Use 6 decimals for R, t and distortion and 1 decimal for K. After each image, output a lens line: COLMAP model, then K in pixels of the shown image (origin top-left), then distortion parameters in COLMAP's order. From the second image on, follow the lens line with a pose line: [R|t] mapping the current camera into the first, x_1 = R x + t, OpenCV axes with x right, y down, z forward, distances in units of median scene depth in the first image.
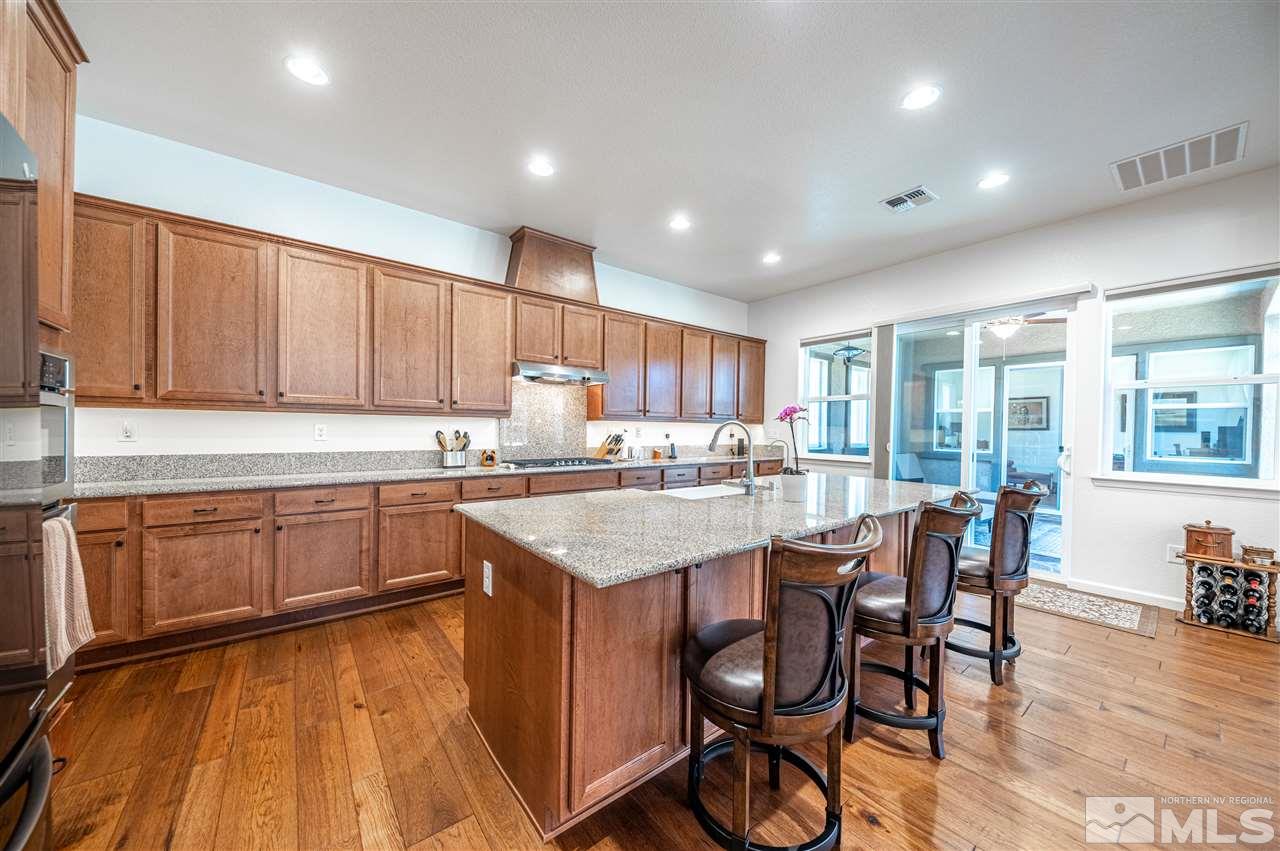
lens RADIAL K [[447.9, 0, 641.4], [0, 447.9, 431.6], [0, 0, 1]] dist [0.001194, -0.003187]
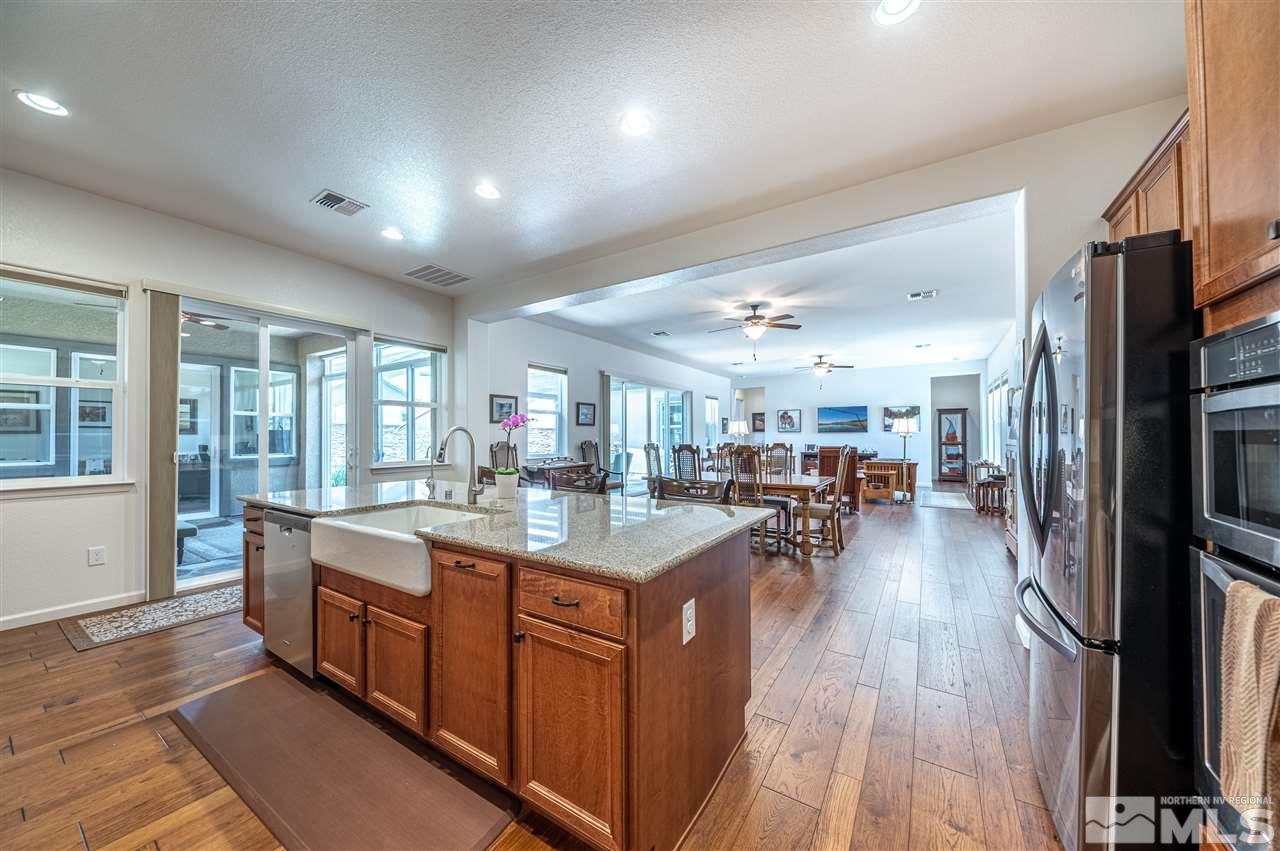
lens RADIAL K [[447.9, 0, 641.4], [0, 447.9, 431.6], [0, 0, 1]] dist [0.001194, -0.003187]
pose [[-0.329844, 0.000158, 0.944035, -0.371471], [0.005823, 0.999981, 0.001867, -0.004251], [-0.944017, 0.006113, -0.329839, 0.450412]]
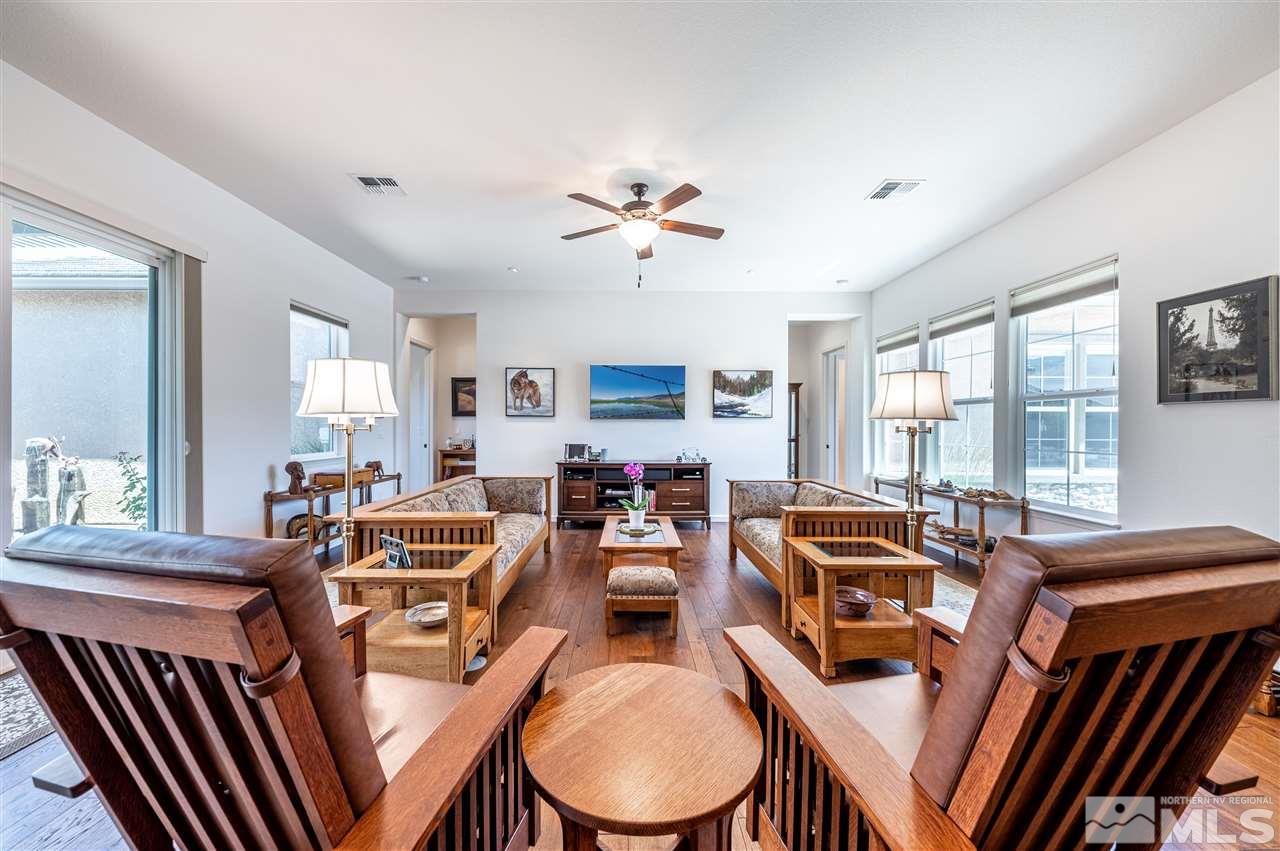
lens RADIAL K [[472.8, 0, 616.1], [0, 472.8, 423.4], [0, 0, 1]] dist [0.002376, -0.000351]
pose [[-0.779026, -0.012240, 0.626872, 0.723019], [-0.009552, 0.999925, 0.007654, 0.011650], [-0.626918, -0.000025, -0.779085, -0.306740]]
